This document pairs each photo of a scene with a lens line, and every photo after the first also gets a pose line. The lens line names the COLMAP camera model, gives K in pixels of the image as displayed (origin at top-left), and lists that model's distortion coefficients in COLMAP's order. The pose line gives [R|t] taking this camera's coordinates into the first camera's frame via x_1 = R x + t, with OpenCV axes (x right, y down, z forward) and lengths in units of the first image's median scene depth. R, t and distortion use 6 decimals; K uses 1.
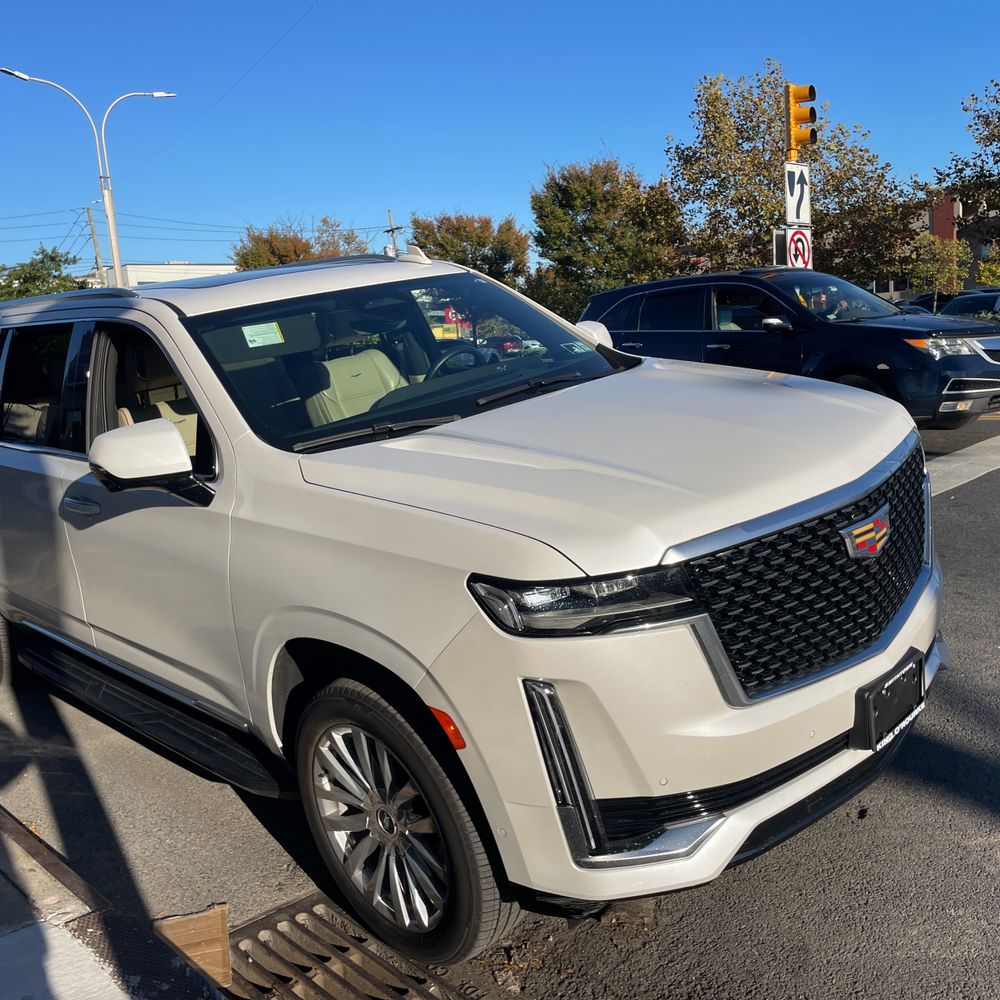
lens RADIAL K [[984.7, 0, 502.7], [0, 984.7, 503.1], [0, 0, 1]] dist [0.086041, -0.122794]
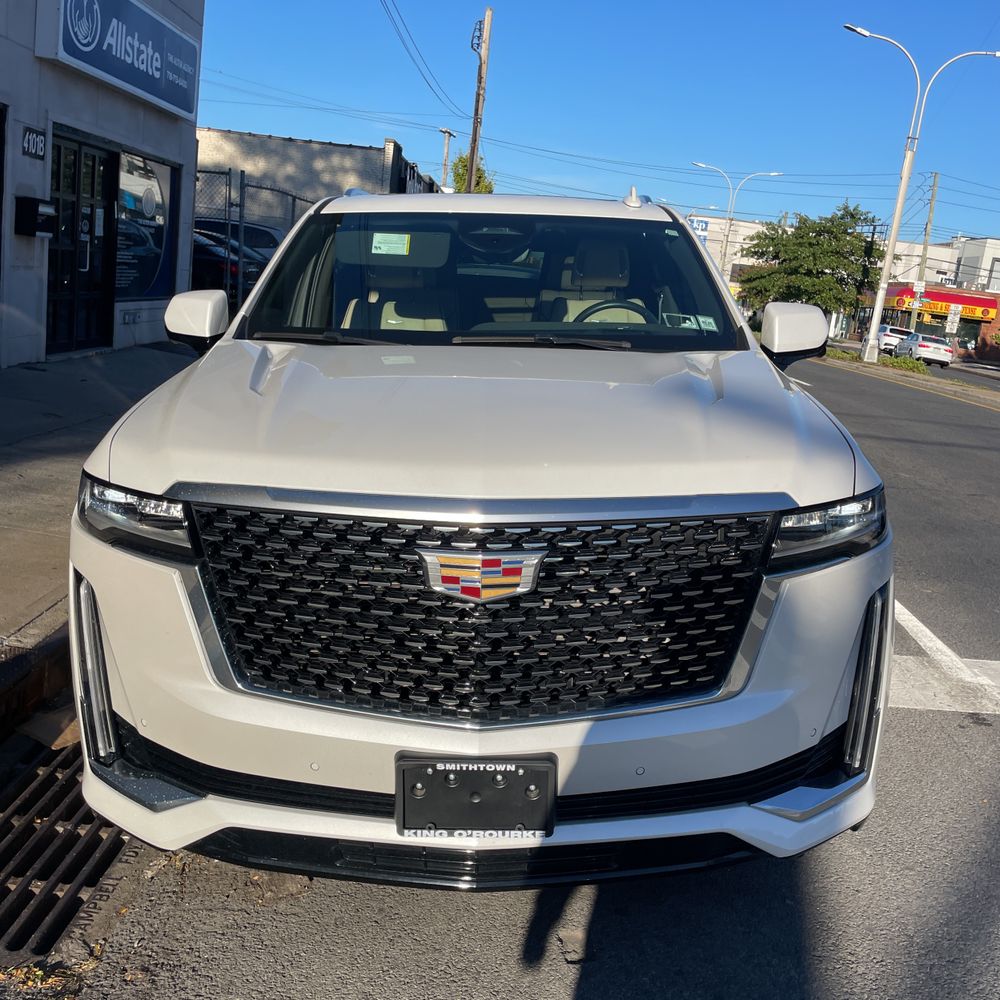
lens RADIAL K [[984.7, 0, 502.7], [0, 984.7, 503.1], [0, 0, 1]] dist [0.086041, -0.122794]
pose [[0.706861, 0.305209, -0.638118, 0.545005], [-0.284560, 0.948601, 0.138496, -0.082245], [0.647590, 0.083685, 0.757380, 0.286245]]
